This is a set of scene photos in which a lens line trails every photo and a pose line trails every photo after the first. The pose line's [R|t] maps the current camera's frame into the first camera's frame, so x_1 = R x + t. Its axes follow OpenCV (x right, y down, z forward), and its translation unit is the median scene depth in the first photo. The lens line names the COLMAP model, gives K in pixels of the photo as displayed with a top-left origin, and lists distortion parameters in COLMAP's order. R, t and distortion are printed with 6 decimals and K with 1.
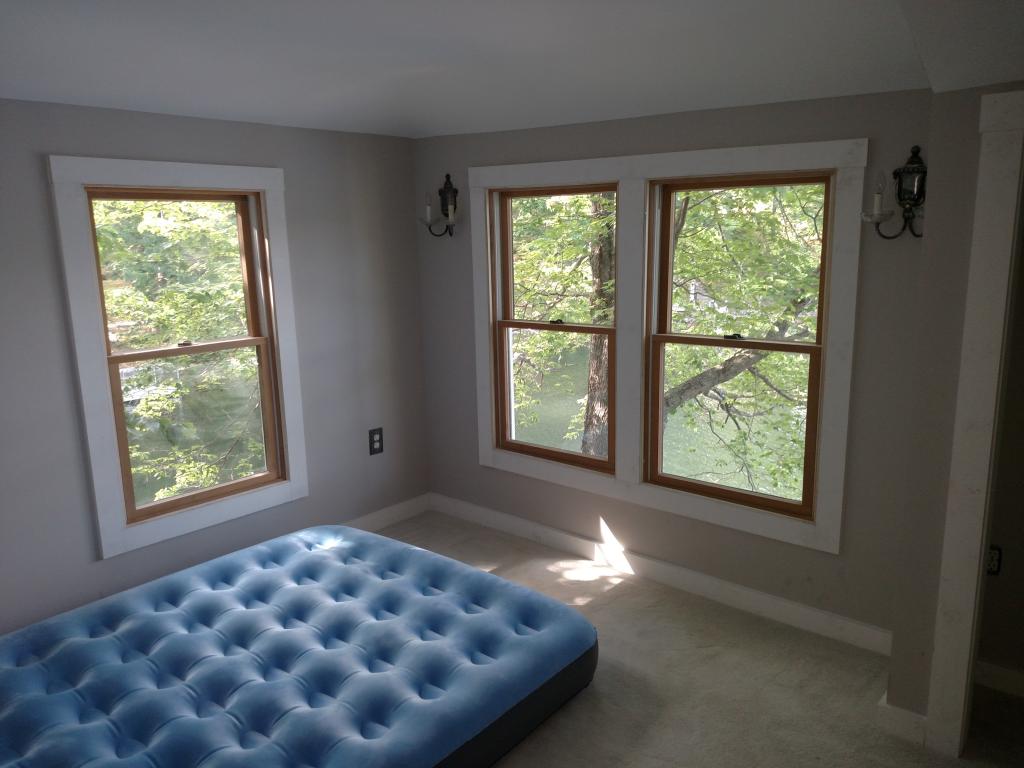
lens RADIAL K [[787.5, 0, 512.0], [0, 787.5, 384.0], [0, 0, 1]] dist [0.001619, -0.002109]
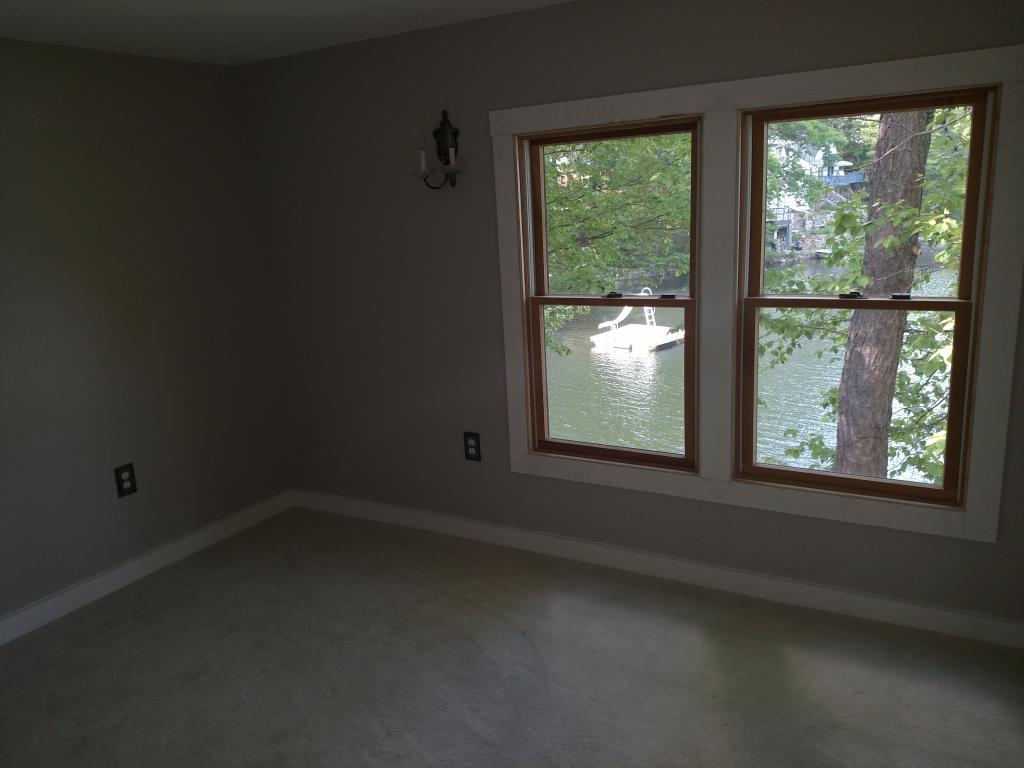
lens RADIAL K [[789.9, 0, 514.3], [0, 789.9, 362.2], [0, 0, 1]] dist [0.214842, -0.231389]
pose [[0.967303, -0.081360, 0.240221, -0.226861], [0.077320, 0.996662, 0.026210, -0.033010], [-0.241552, -0.006779, 0.970364, 0.207112]]
